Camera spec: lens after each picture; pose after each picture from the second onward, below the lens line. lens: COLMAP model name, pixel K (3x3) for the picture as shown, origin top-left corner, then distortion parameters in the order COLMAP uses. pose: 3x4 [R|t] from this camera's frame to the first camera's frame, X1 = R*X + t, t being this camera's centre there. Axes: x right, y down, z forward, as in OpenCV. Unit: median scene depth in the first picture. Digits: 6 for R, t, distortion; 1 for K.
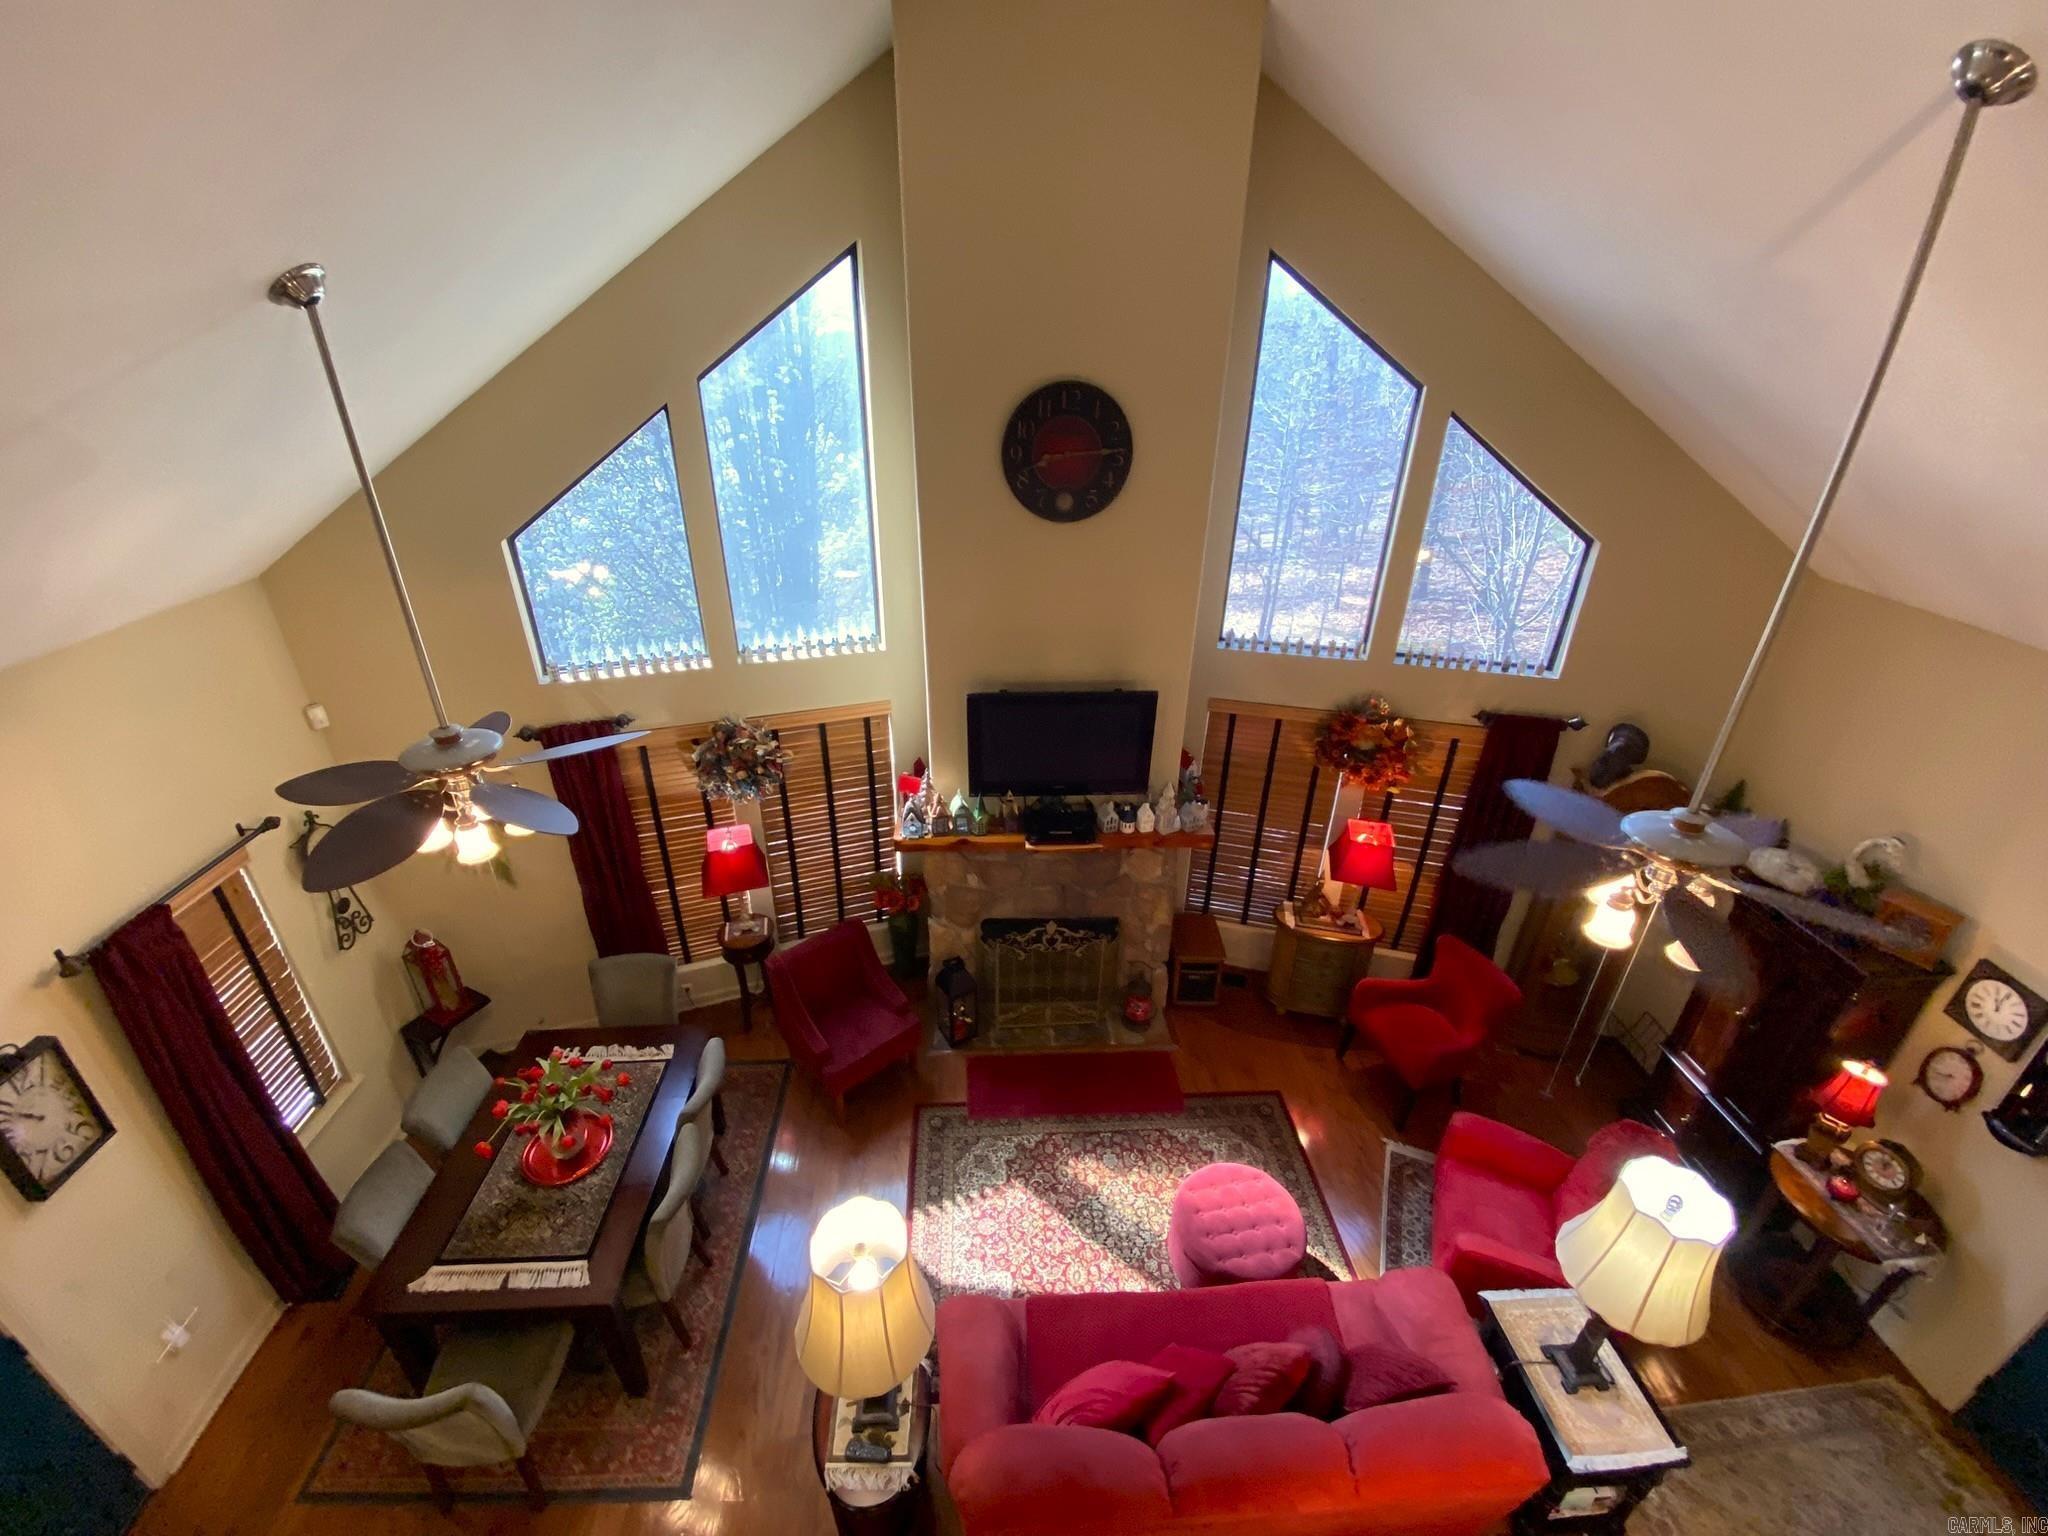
lens RADIAL K [[828.0, 0, 1015.6], [0, 828.0, 755.8], [0, 0, 1]] dist [0.029488, -0.025458]
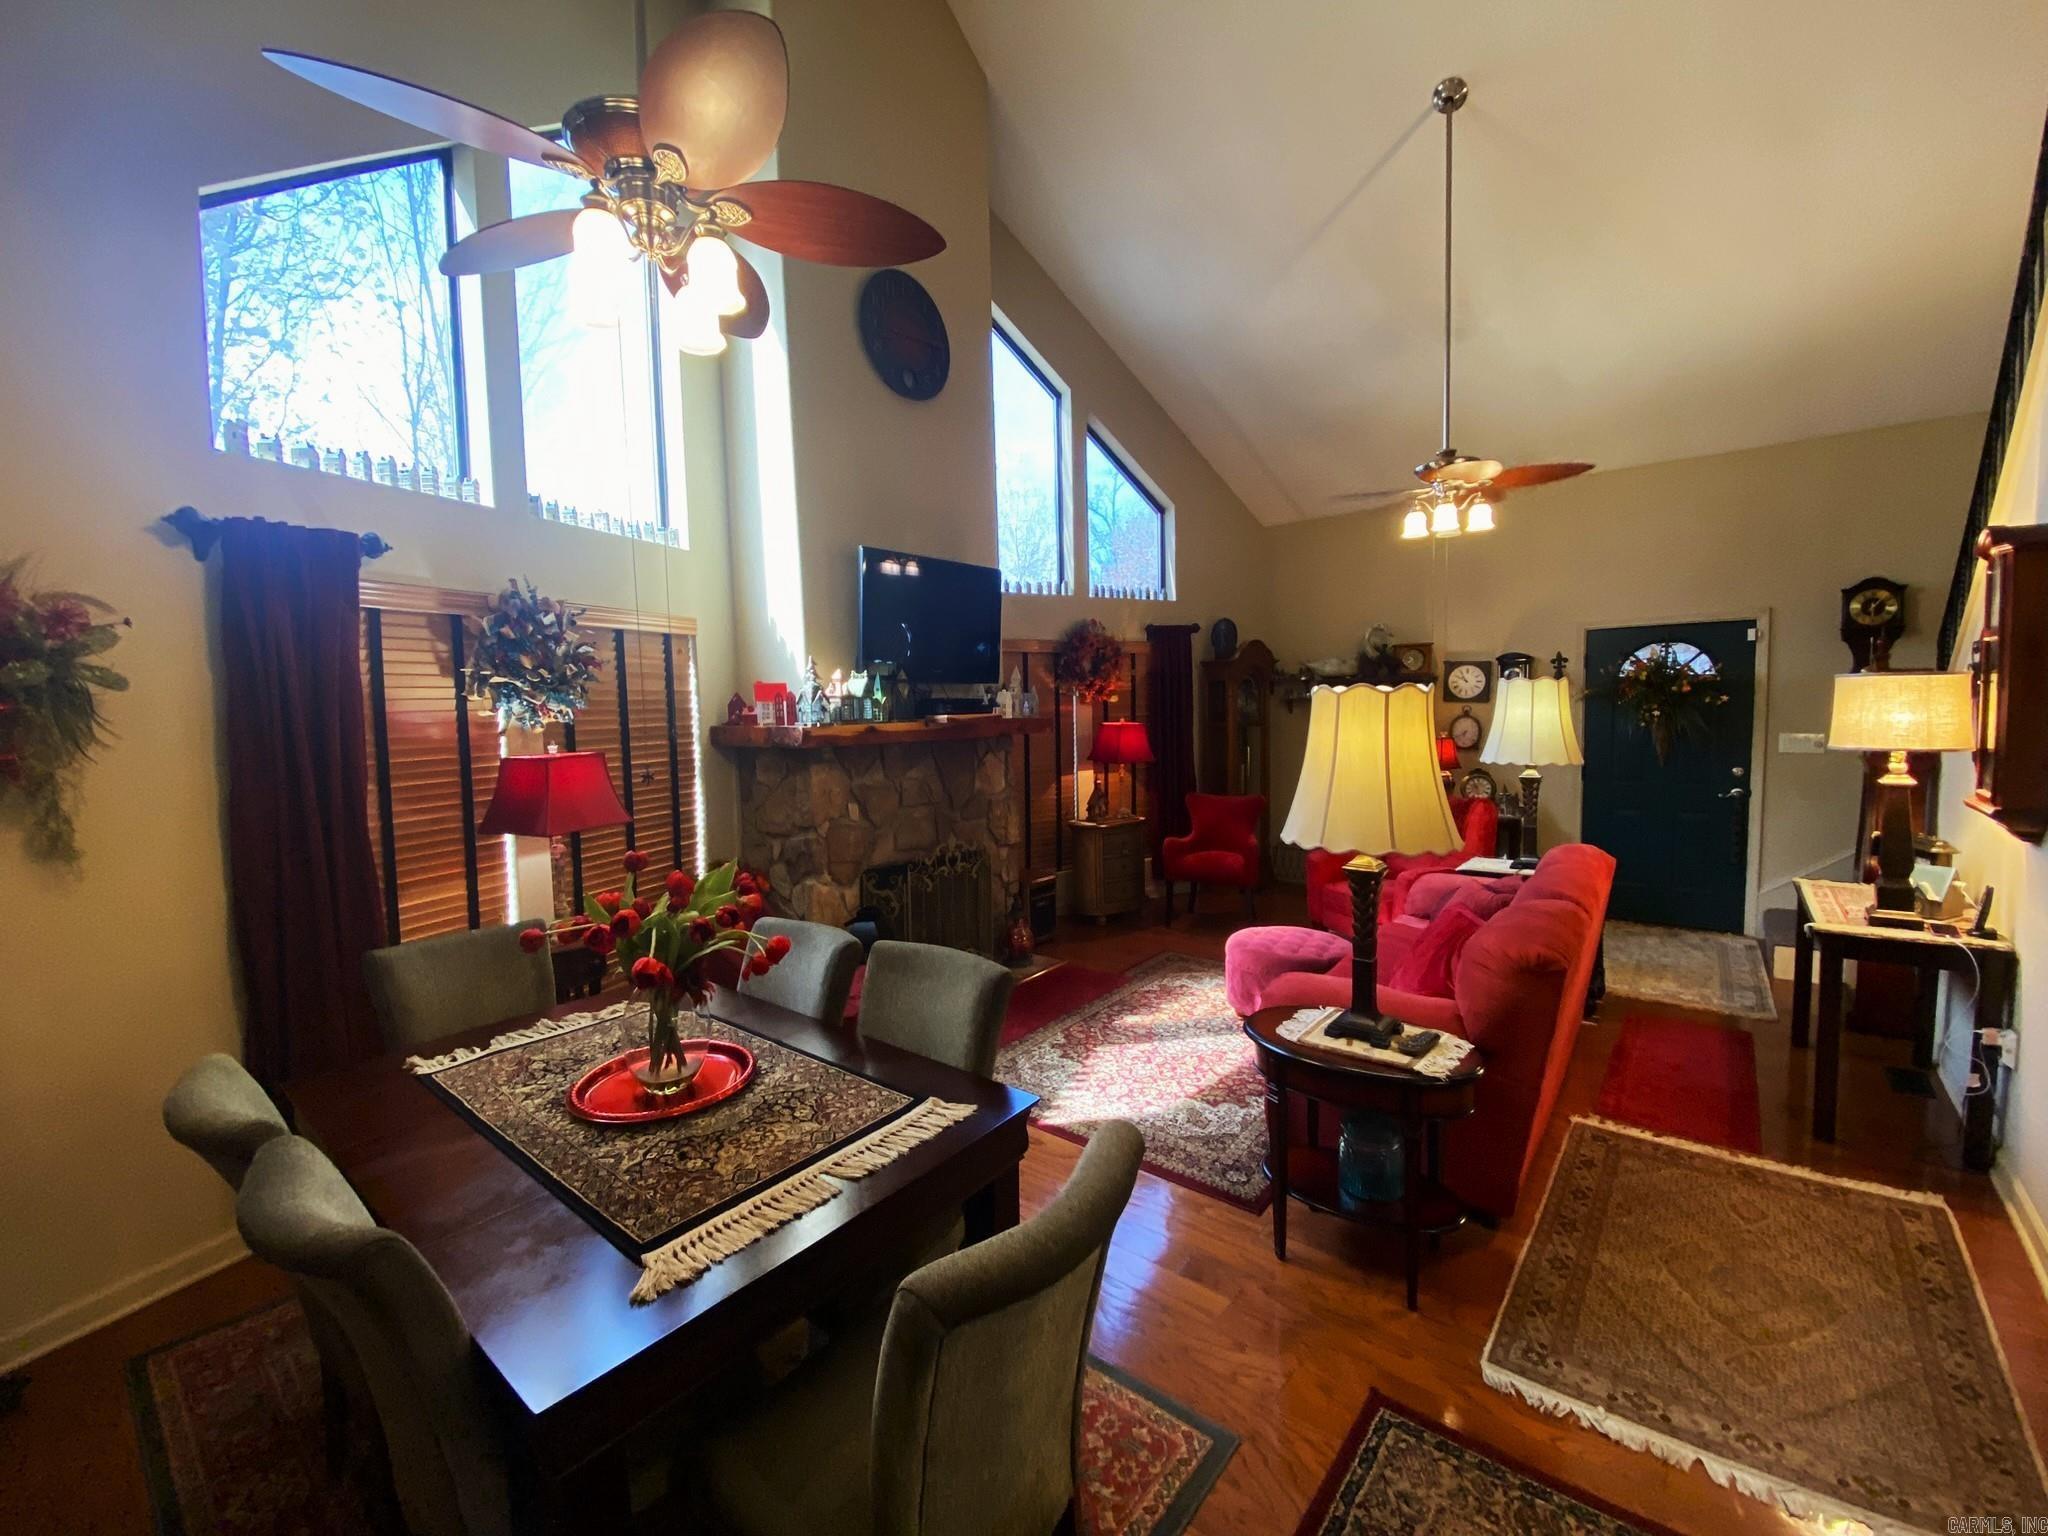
lens RADIAL K [[825.7, 0, 1020.5], [0, 825.7, 761.5], [0, 0, 1]] dist [0.042547, -0.031299]
pose [[0.675103, -0.078520, 0.733533, -0.585345], [0.357047, 0.904882, -0.231745, 0.384292], [-0.645565, 0.418357, 0.638923, 0.372470]]
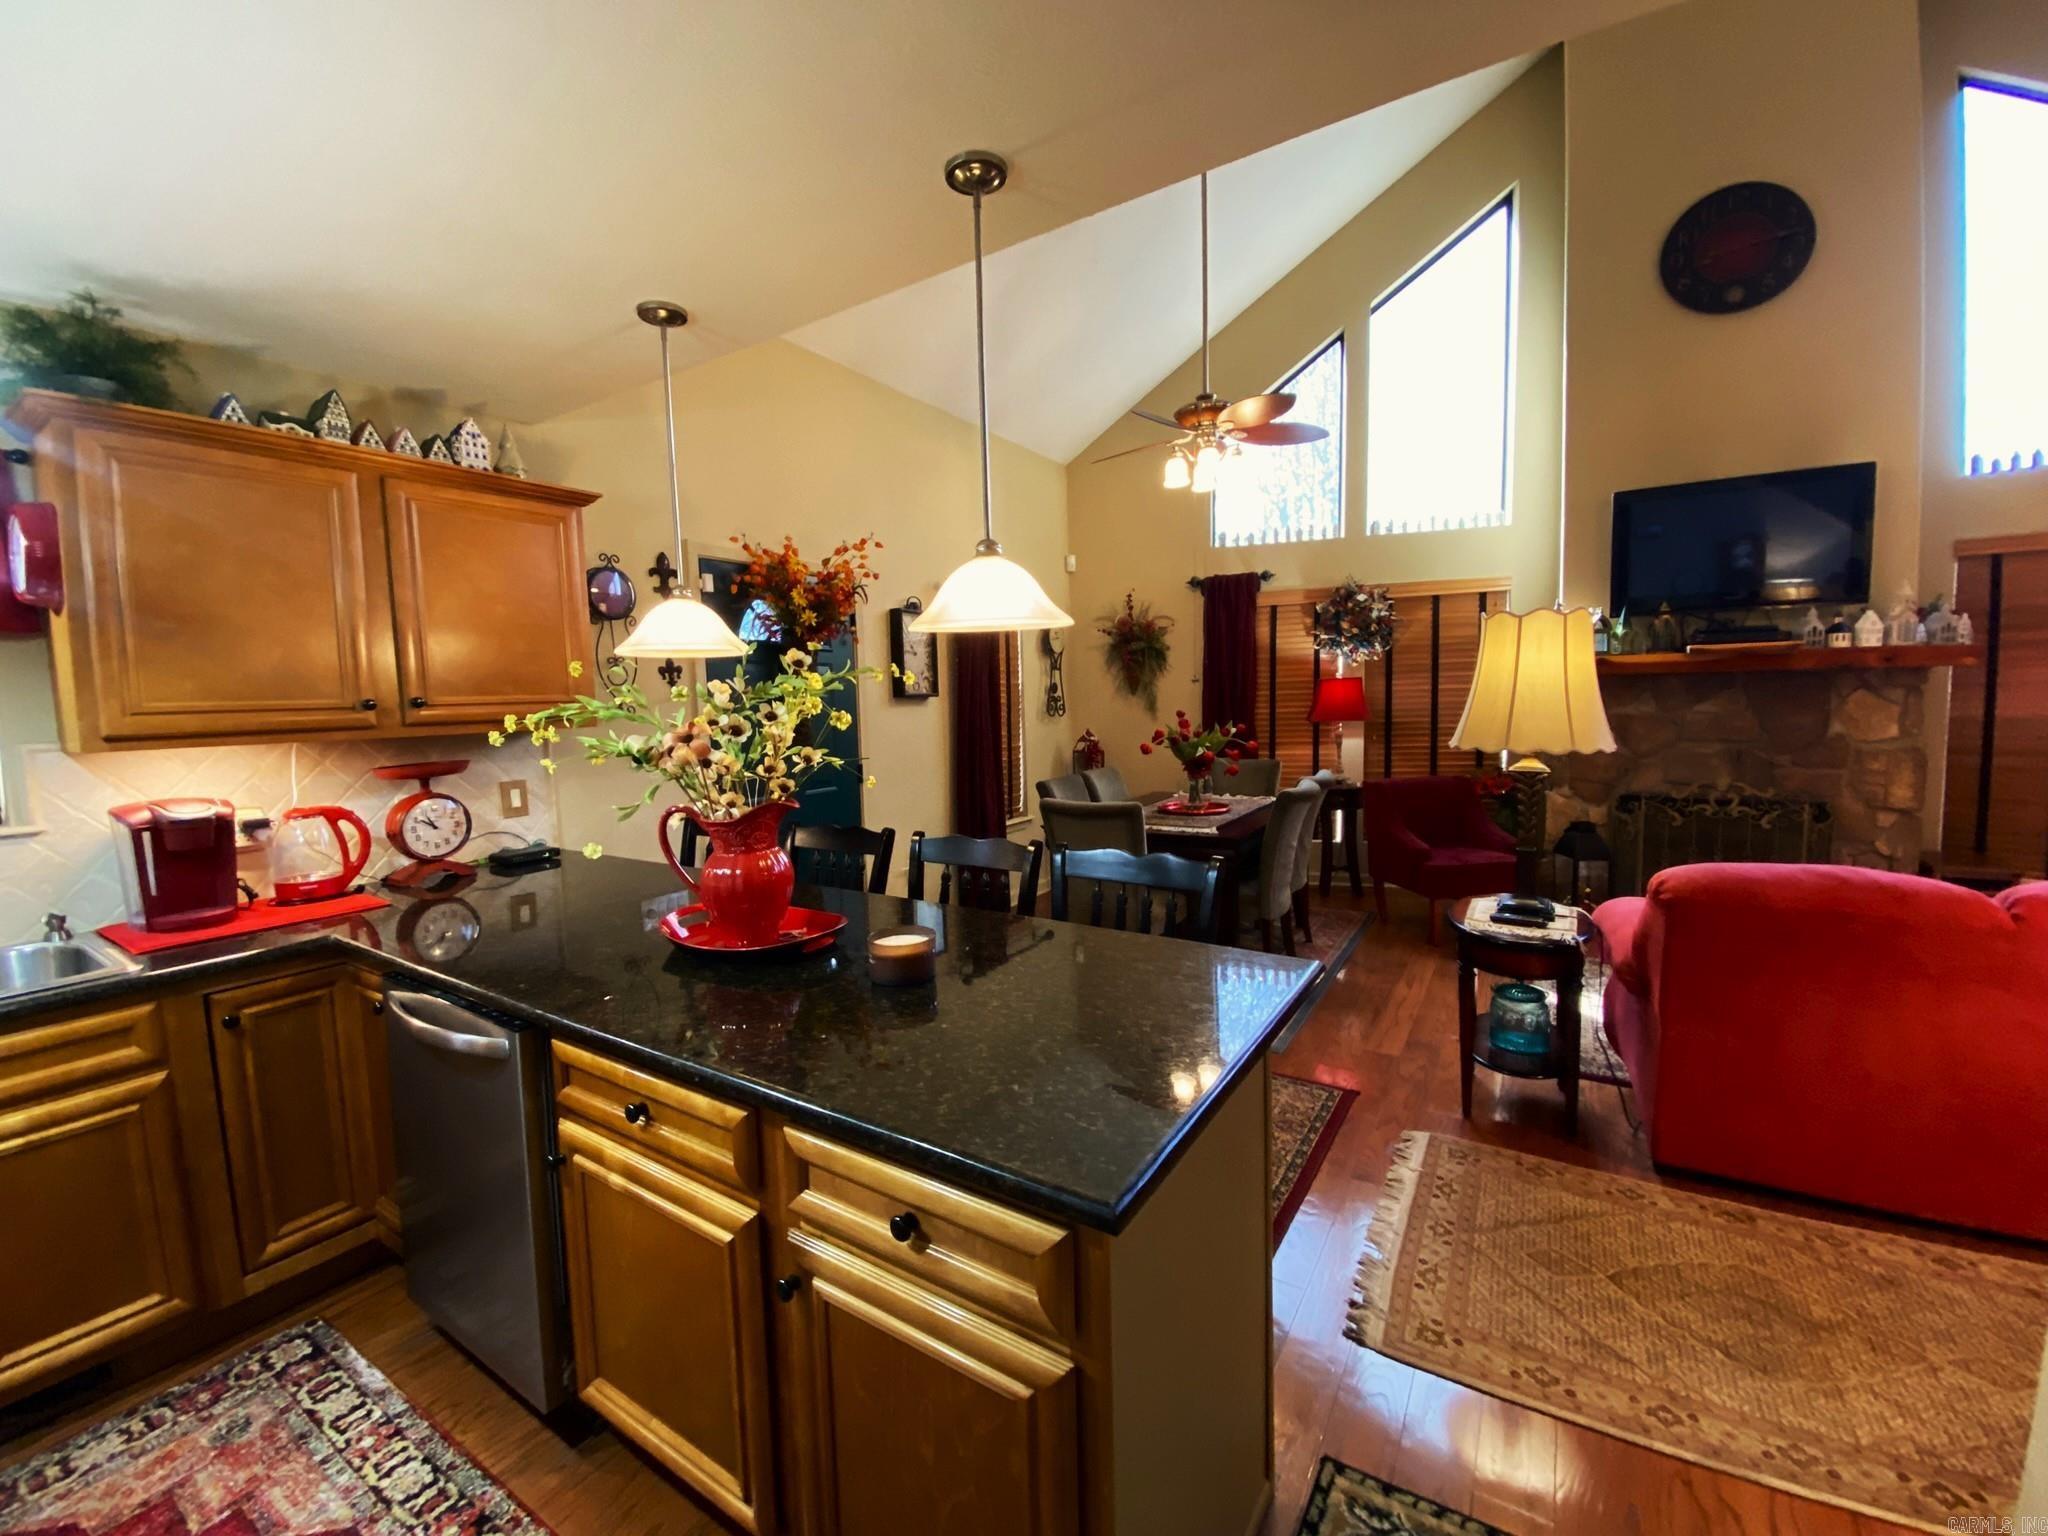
lens RADIAL K [[825.7, 0, 1020.5], [0, 825.7, 761.5], [0, 0, 1]] dist [0.042547, -0.031299]
pose [[0.819480, 0.013812, -0.572942, -0.057065], [-0.225622, 0.926755, -0.300366, 0.641189], [0.526828, 0.375412, 0.762574, -0.026927]]
